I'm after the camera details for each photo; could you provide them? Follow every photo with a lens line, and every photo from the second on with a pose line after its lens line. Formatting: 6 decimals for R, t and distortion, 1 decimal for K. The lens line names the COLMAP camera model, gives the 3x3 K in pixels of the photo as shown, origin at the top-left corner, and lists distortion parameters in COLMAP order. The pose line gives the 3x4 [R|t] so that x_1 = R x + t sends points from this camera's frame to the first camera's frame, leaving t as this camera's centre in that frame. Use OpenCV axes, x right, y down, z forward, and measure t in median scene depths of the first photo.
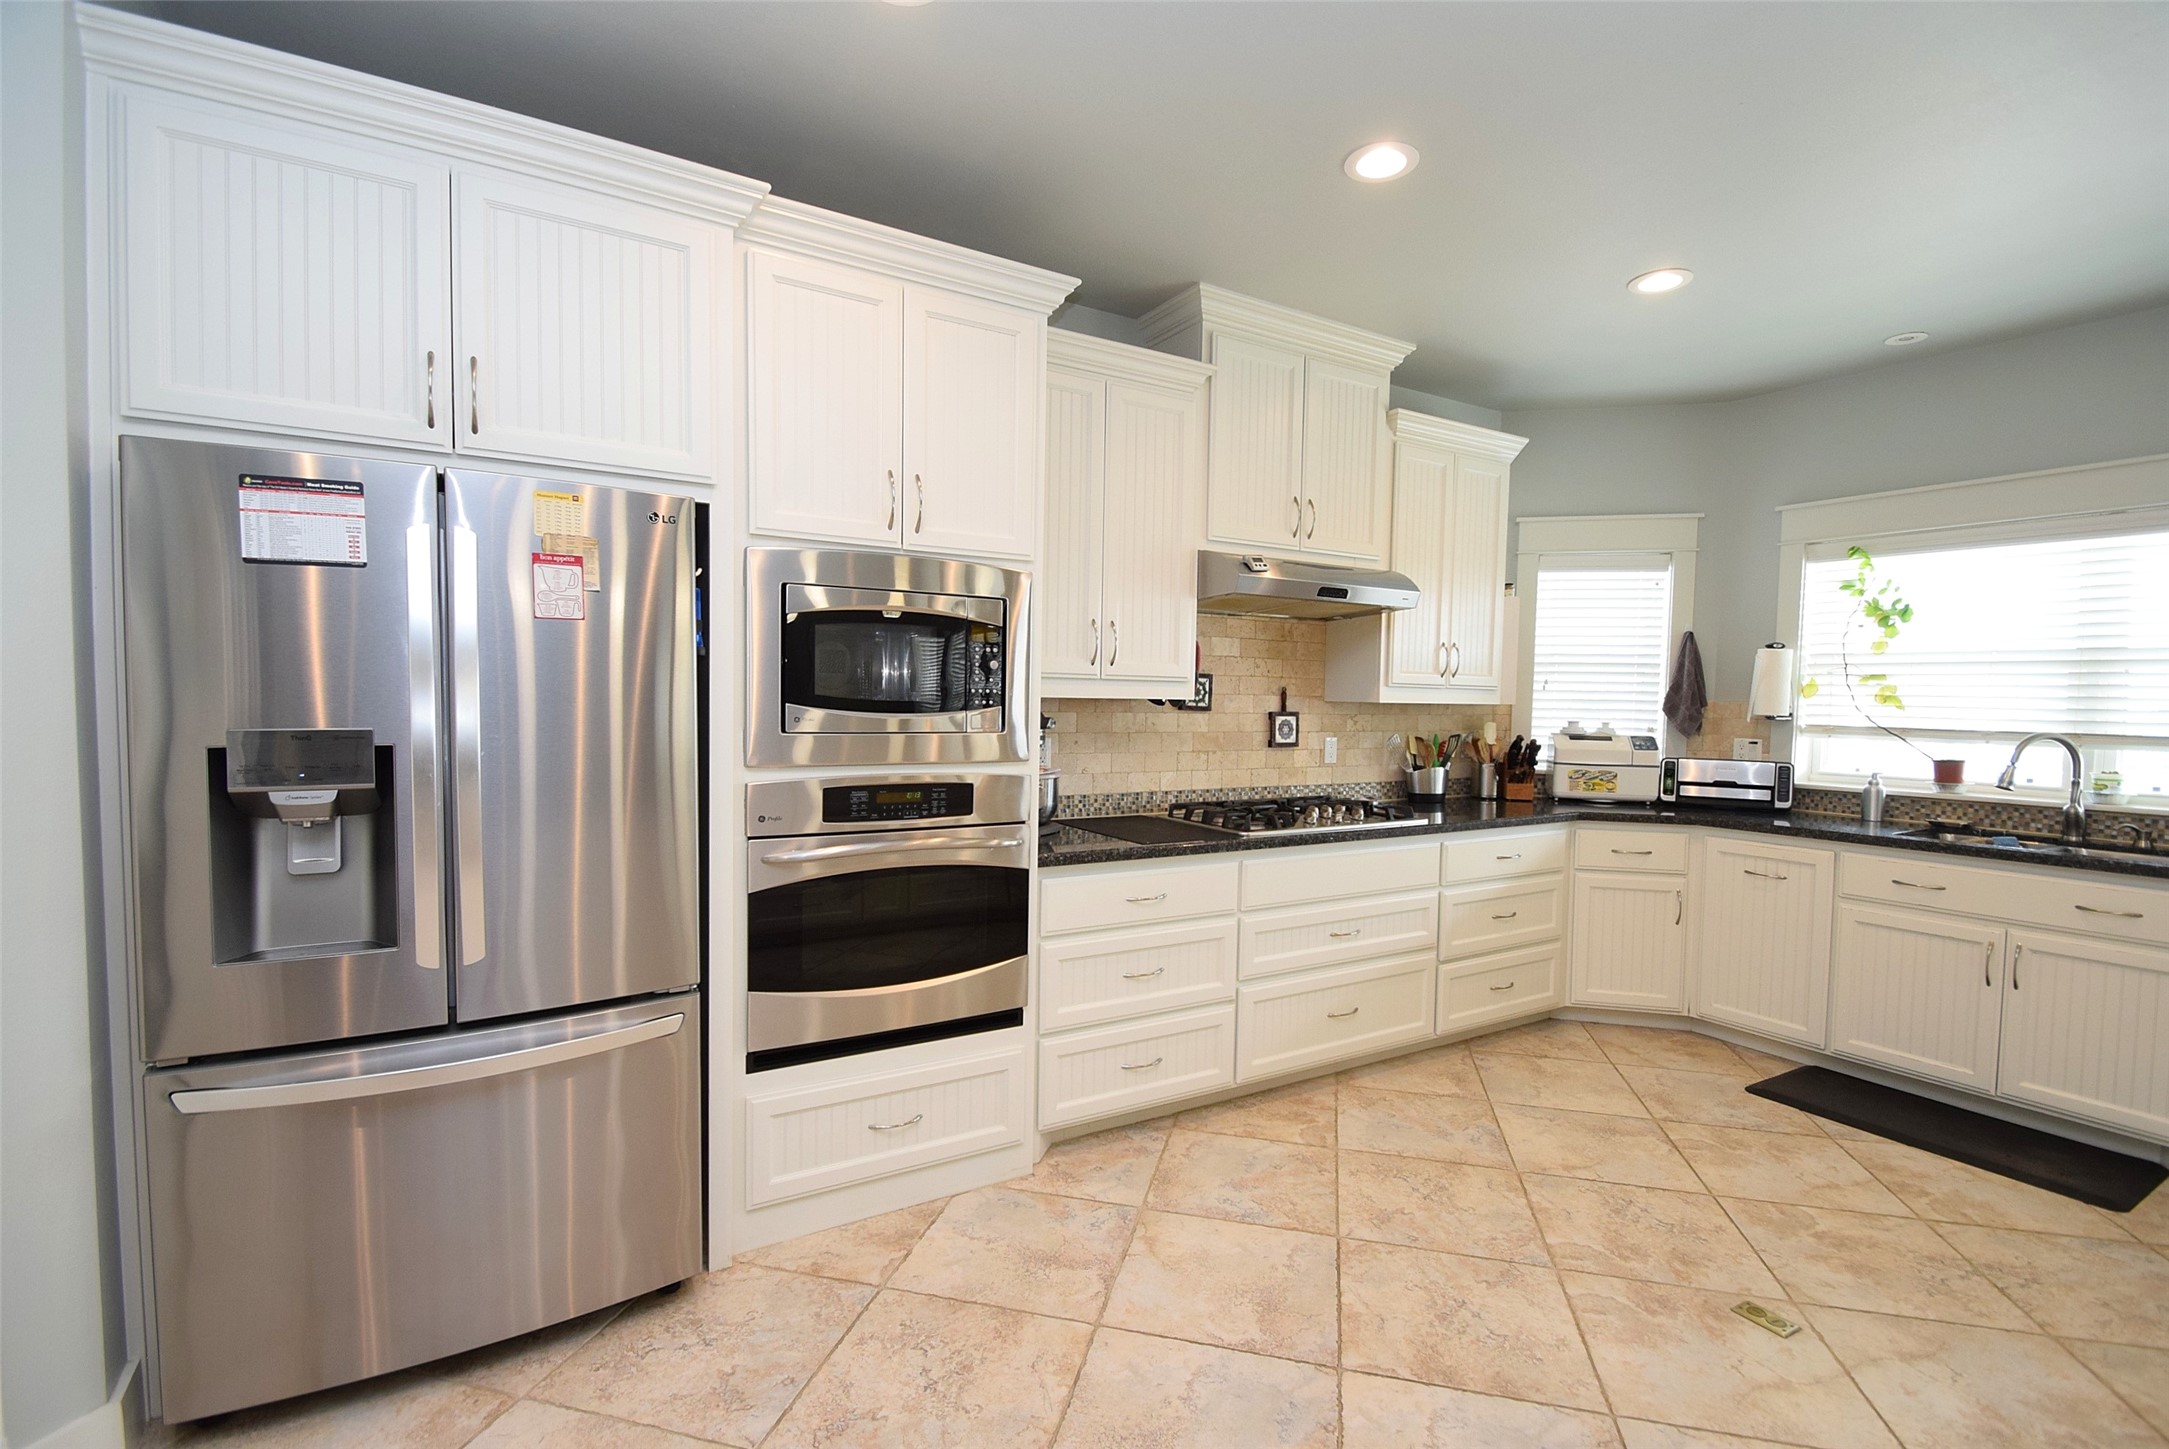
lens RADIAL K [[973.5, 0, 1077.6], [0, 973.5, 733.7], [0, 0, 1]] dist [-0.004728, -0.002238]
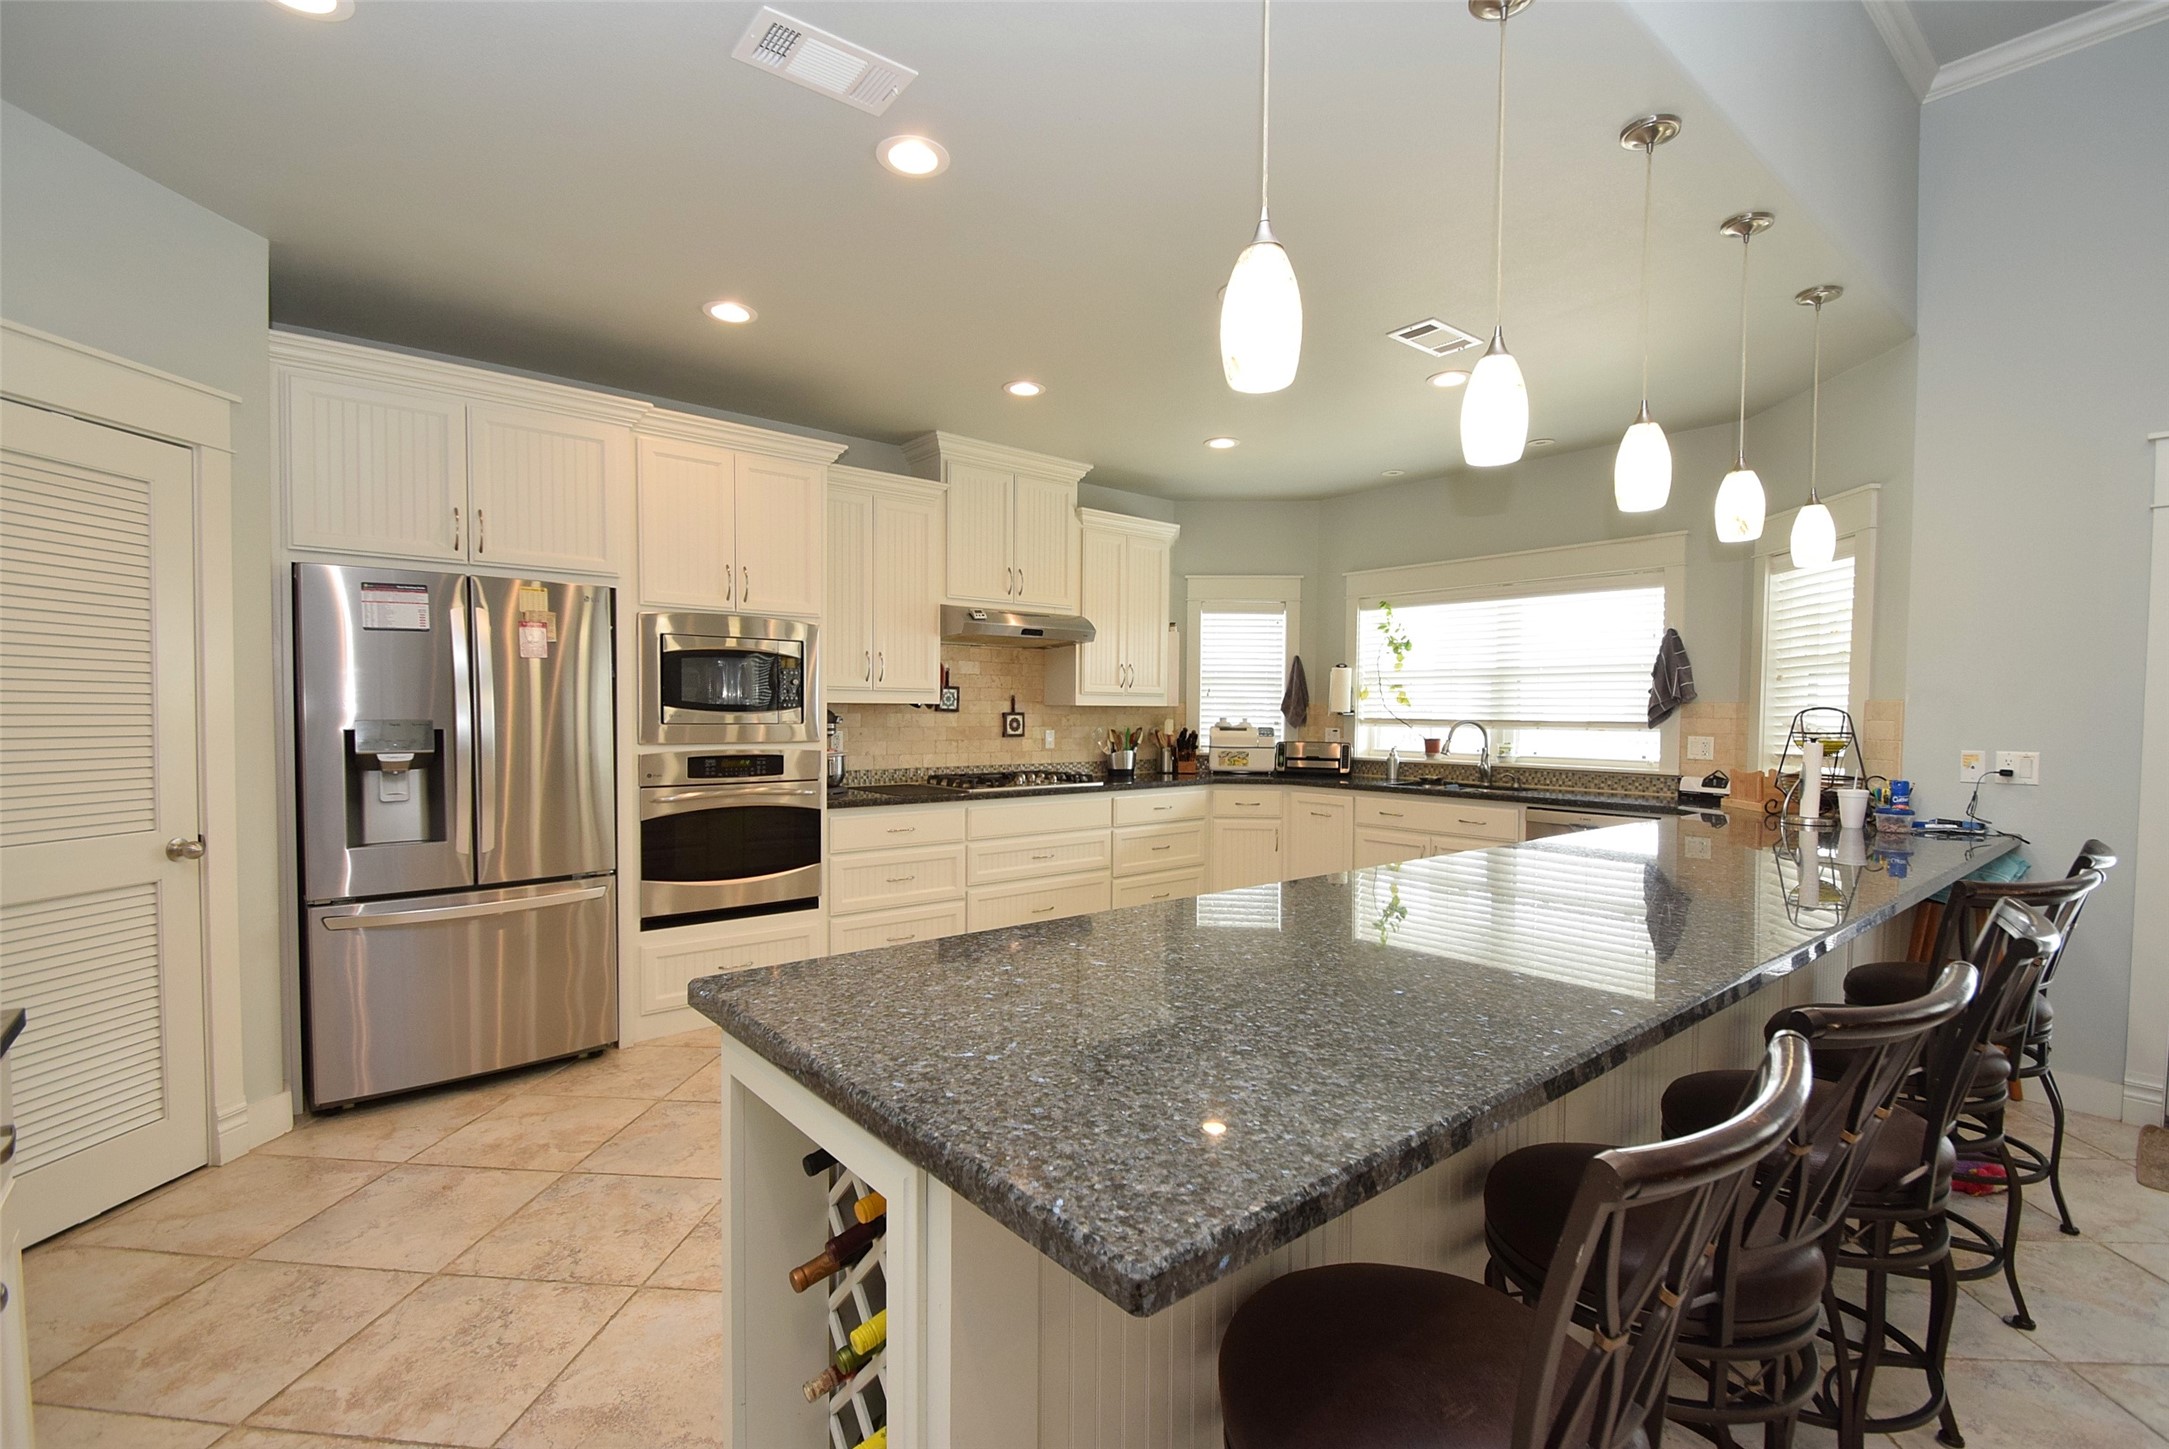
lens RADIAL K [[973.5, 0, 1096.6], [0, 973.5, 734.3], [0, 0, 1]] dist [-0.004728, -0.002238]
pose [[0.983187, -0.014054, 0.182061, 0.084422], [0.016099, 0.999823, -0.009761, 0.030739], [-0.181891, 0.012528, 0.983239, -0.519917]]
